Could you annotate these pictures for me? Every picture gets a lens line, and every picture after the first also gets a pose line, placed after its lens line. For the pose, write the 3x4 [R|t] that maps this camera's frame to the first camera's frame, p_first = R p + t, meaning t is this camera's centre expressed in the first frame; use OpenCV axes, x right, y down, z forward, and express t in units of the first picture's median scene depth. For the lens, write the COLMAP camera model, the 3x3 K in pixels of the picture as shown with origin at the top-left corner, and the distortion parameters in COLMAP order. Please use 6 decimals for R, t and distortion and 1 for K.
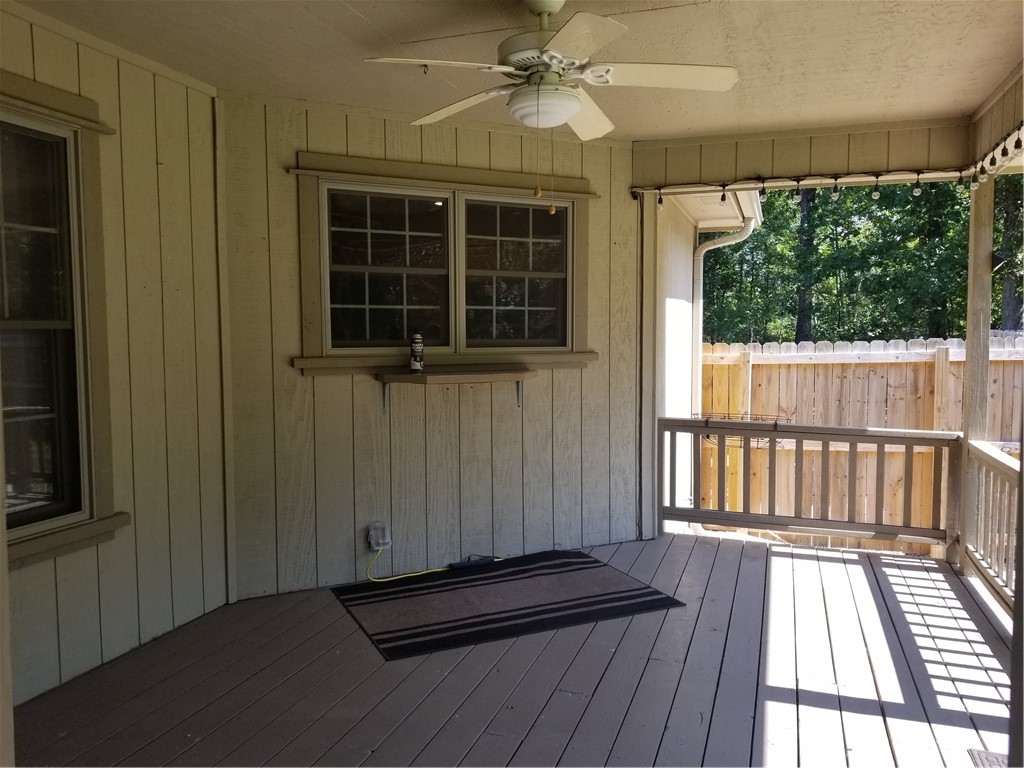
lens RADIAL K [[795.5, 0, 506.2], [0, 795.5, 383.1], [0, 0, 1]] dist [0.091491, -0.141994]
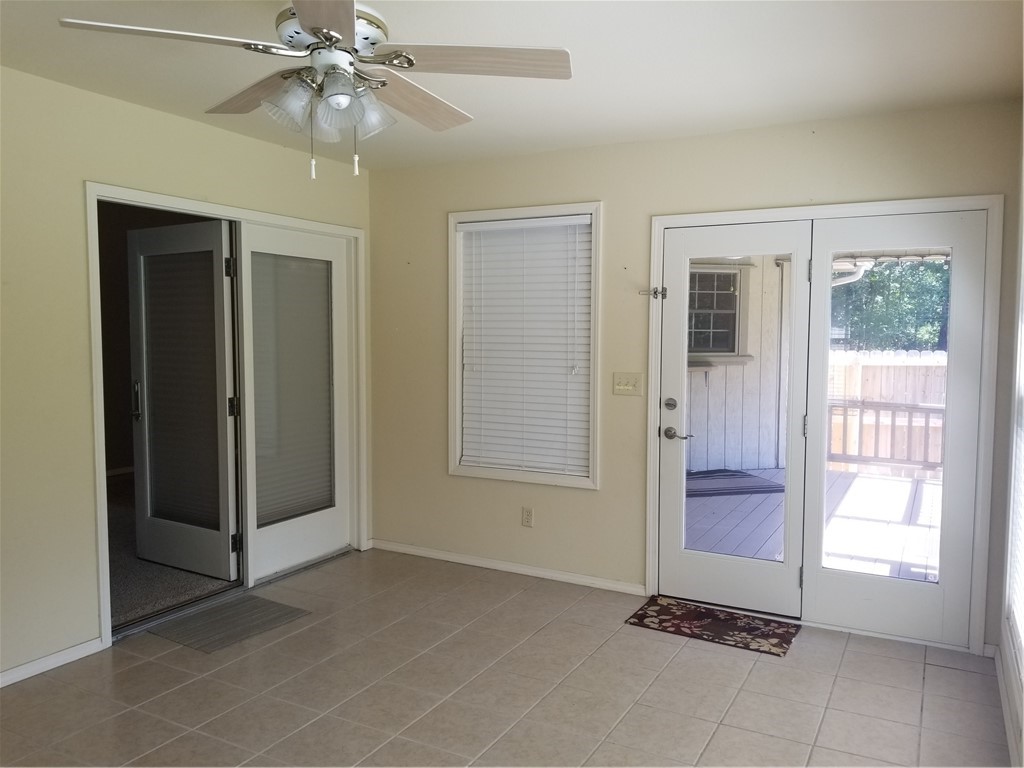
lens RADIAL K [[795.5, 0, 519.8], [0, 795.5, 385.8], [0, 0, 1]] dist [0.091491, -0.141994]
pose [[0.988111, 0.020004, -0.152434, -0.117783], [-0.019625, 0.999799, 0.003991, 0.028201], [0.152483, -0.000952, 0.988306, -0.777583]]
